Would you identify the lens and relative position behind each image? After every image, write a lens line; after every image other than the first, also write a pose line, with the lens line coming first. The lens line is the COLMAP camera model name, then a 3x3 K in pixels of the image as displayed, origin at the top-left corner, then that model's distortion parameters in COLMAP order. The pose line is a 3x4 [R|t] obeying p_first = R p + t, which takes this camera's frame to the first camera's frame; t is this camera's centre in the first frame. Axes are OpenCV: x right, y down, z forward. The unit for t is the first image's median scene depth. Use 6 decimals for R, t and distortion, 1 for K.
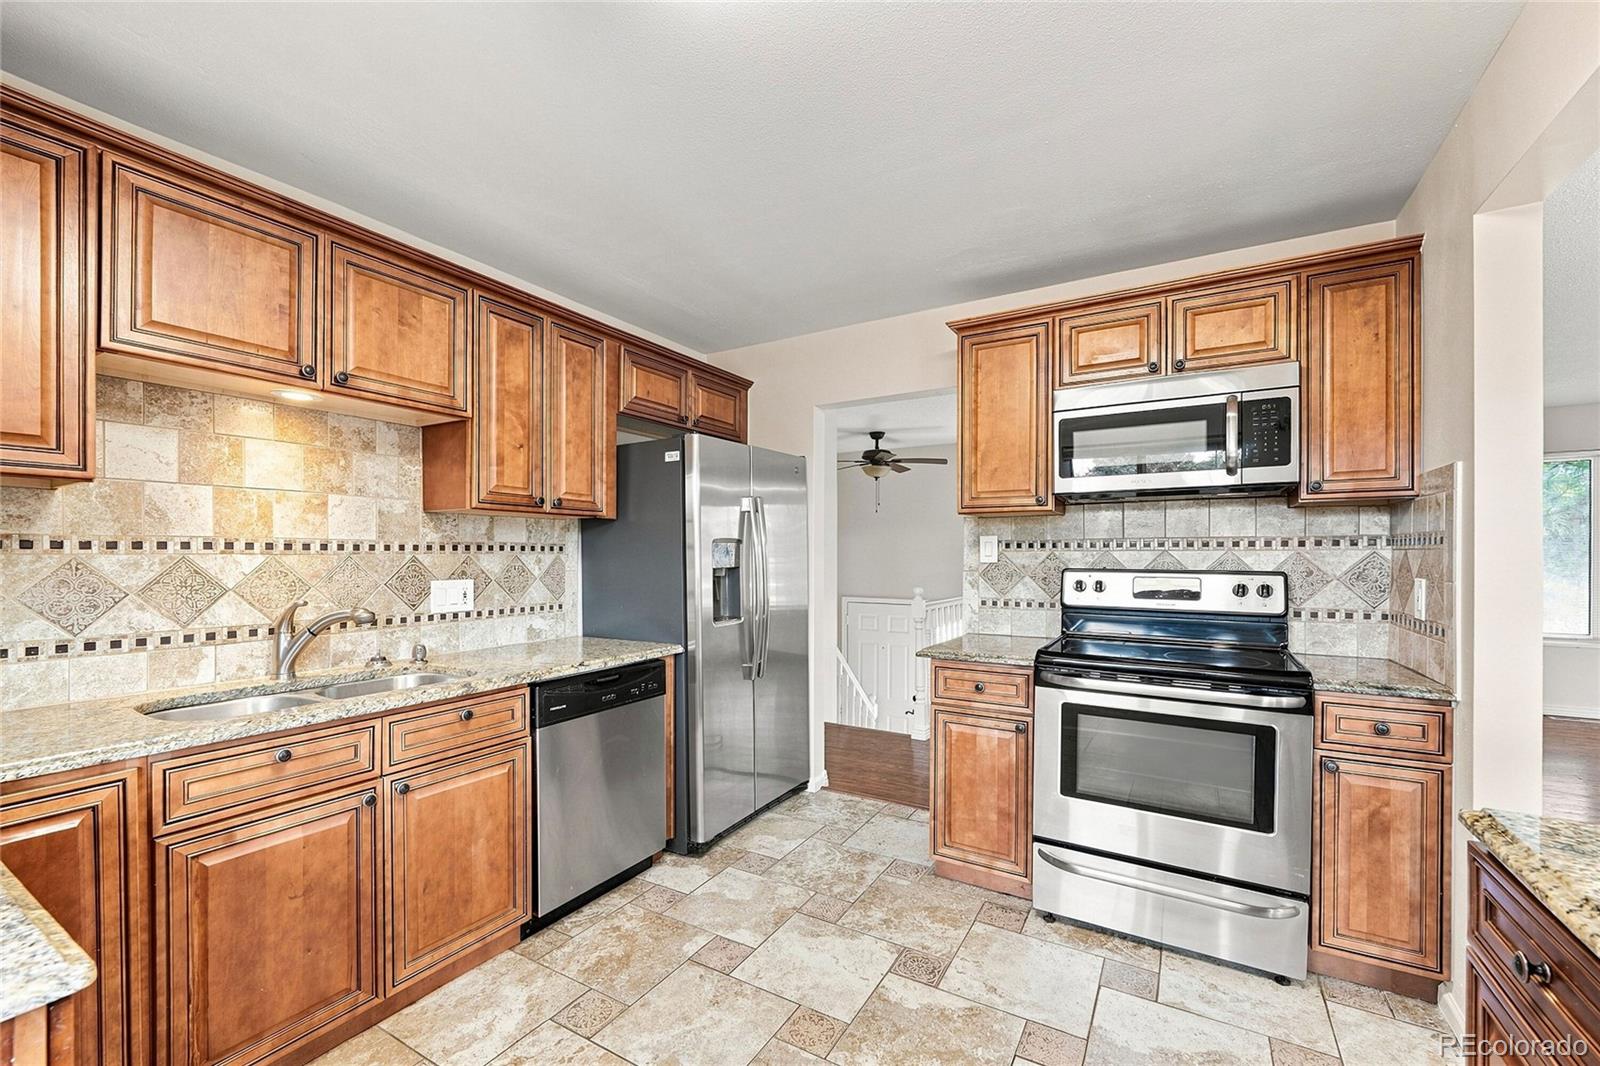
lens RADIAL K [[649.0, 0, 795.0], [0, 649.0, 552.8], [0, 0, 1]] dist [-0.008095, -0.000240]
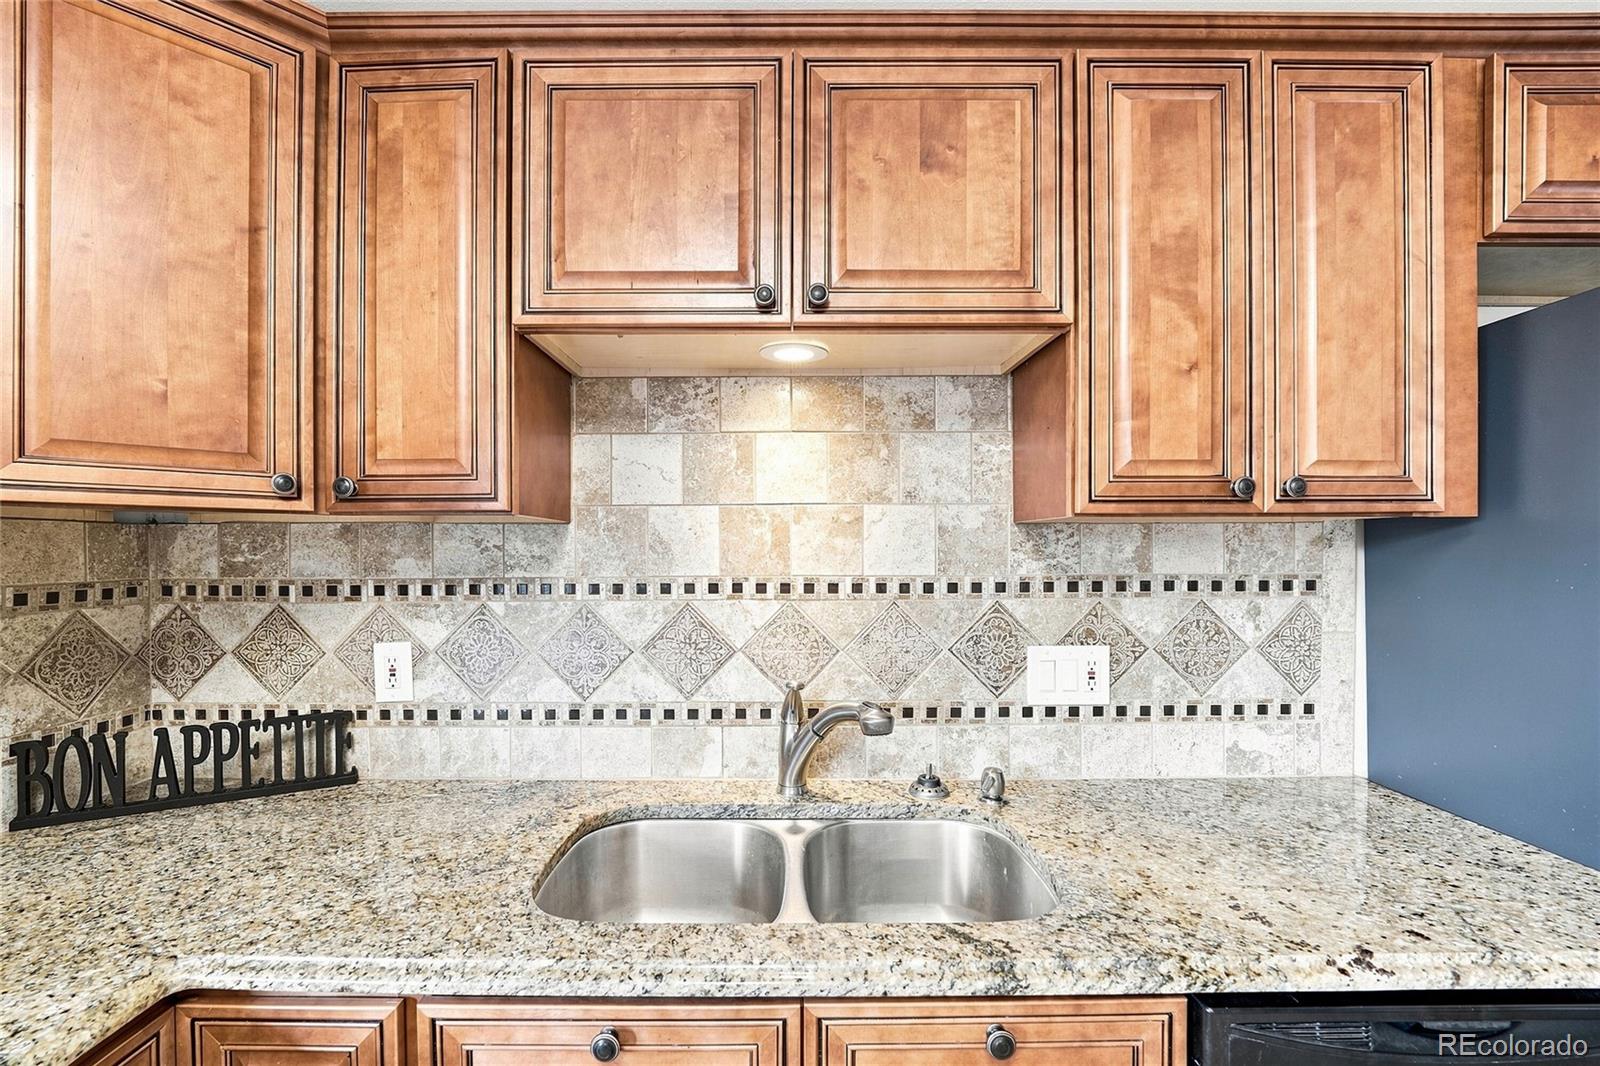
lens RADIAL K [[649.0, 0, 795.0], [0, 649.0, 552.8], [0, 0, 1]] dist [-0.008095, -0.000240]
pose [[0.504367, 0.002105, -0.863487, -0.189449], [0.005106, 0.999972, 0.005420, -0.043931], [0.863474, -0.007143, 0.504342, 0.573908]]
